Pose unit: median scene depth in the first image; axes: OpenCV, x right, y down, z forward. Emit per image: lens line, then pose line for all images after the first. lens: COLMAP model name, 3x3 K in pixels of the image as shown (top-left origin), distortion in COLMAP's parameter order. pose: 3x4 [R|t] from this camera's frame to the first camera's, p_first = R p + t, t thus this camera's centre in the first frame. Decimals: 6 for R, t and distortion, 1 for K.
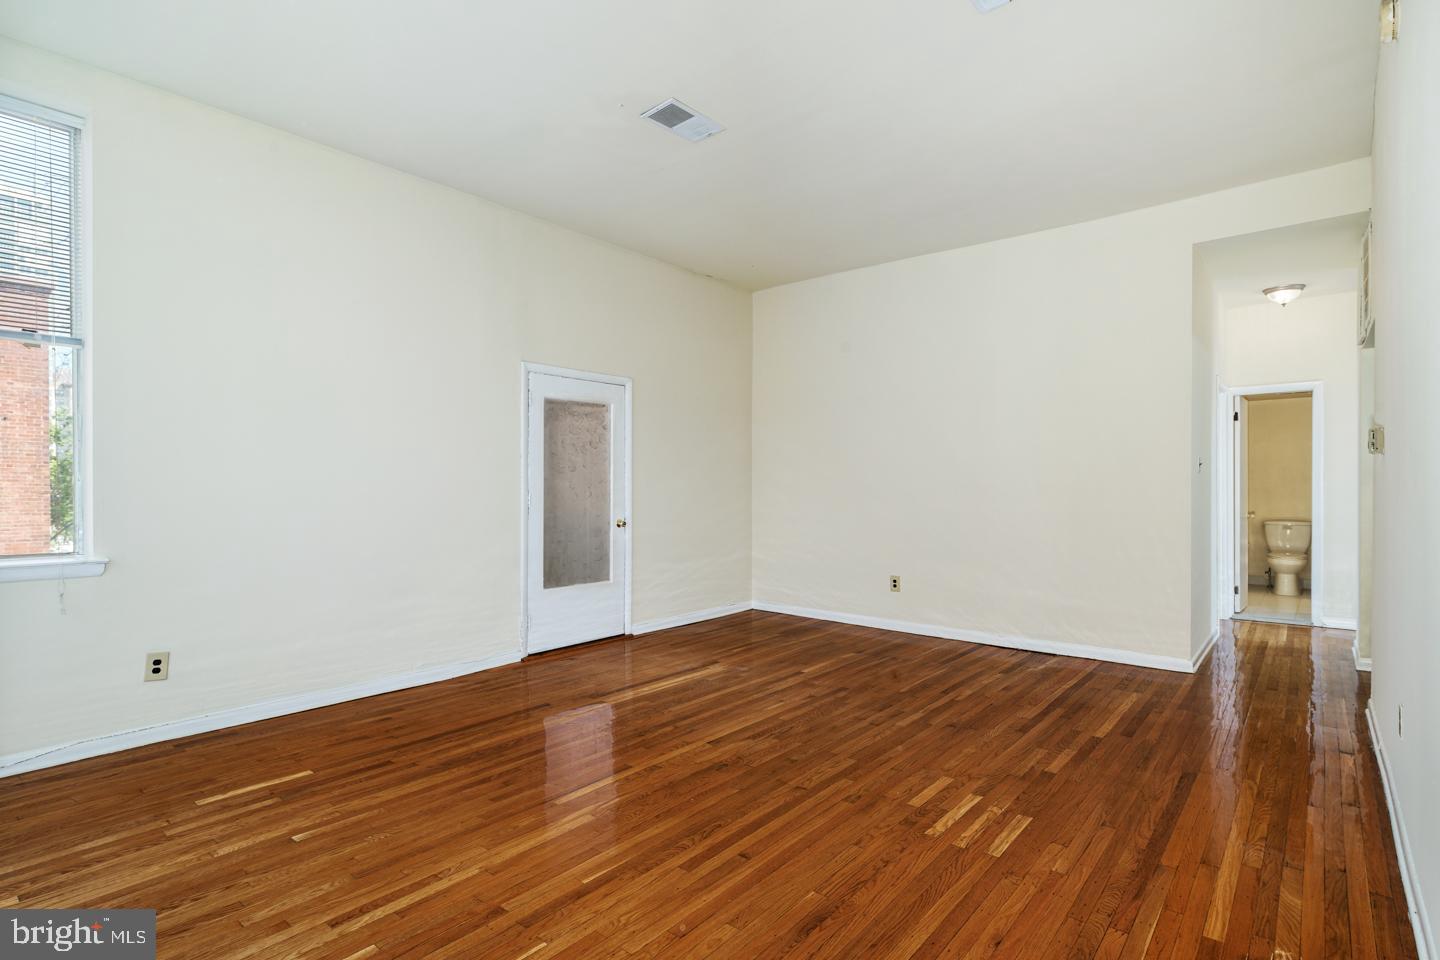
lens RADIAL K [[725.7, 0, 721.4], [0, 725.7, 484.6], [0, 0, 1]] dist [0.001185, -0.000278]
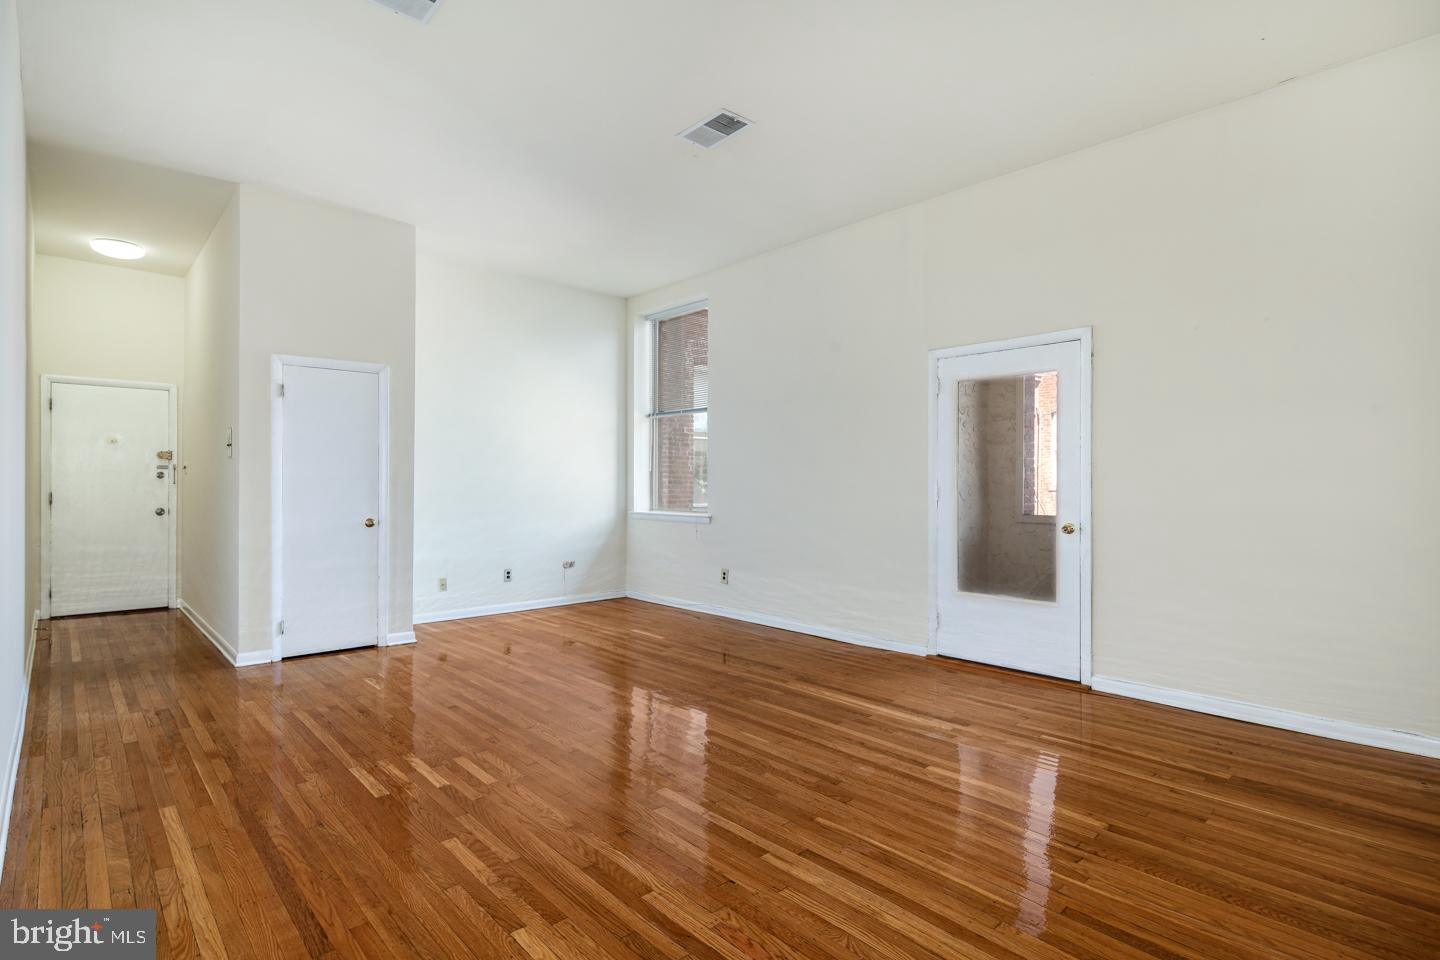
lens RADIAL K [[726.2, 0, 724.7], [0, 726.2, 475.0], [0, 0, 1]] dist [0.001285, -0.000698]
pose [[-0.142444, -0.010586, -0.989746, 0.996651], [0.001405, 0.999940, -0.010897, 0.010392], [0.989802, -0.002942, -0.142420, 1.180227]]
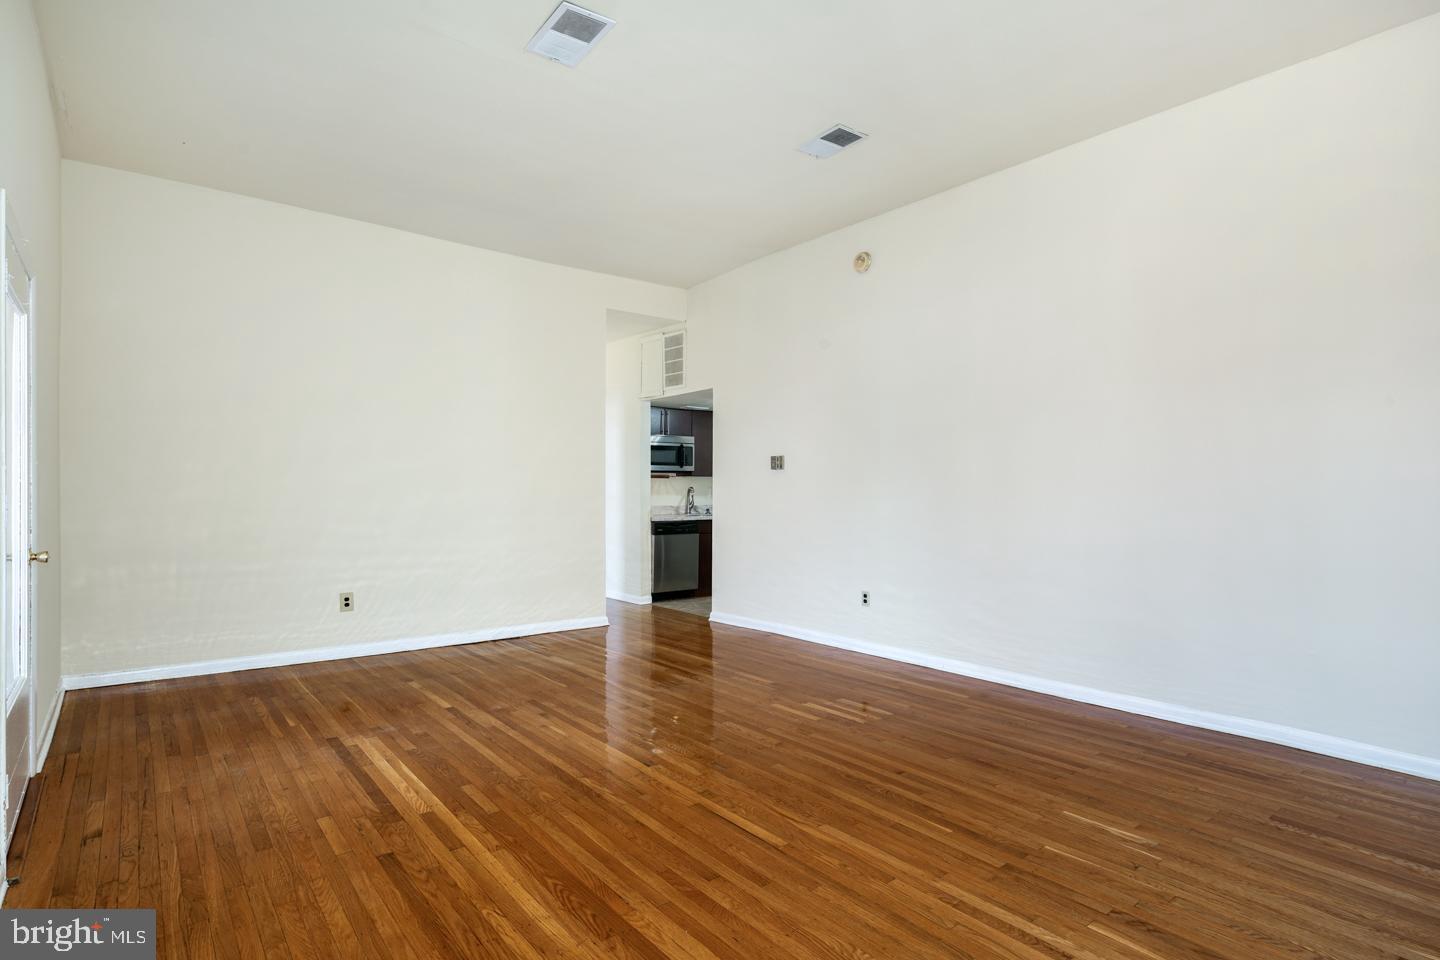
lens RADIAL K [[725.7, 0, 721.4], [0, 725.7, 484.6], [0, 0, 1]] dist [0.001185, -0.000278]
pose [[0.199339, 0.009539, 0.979884, -0.830806], [-0.003016, 0.999954, -0.009121, 0.011361], [-0.979926, -0.001138, 0.199359, 0.679956]]
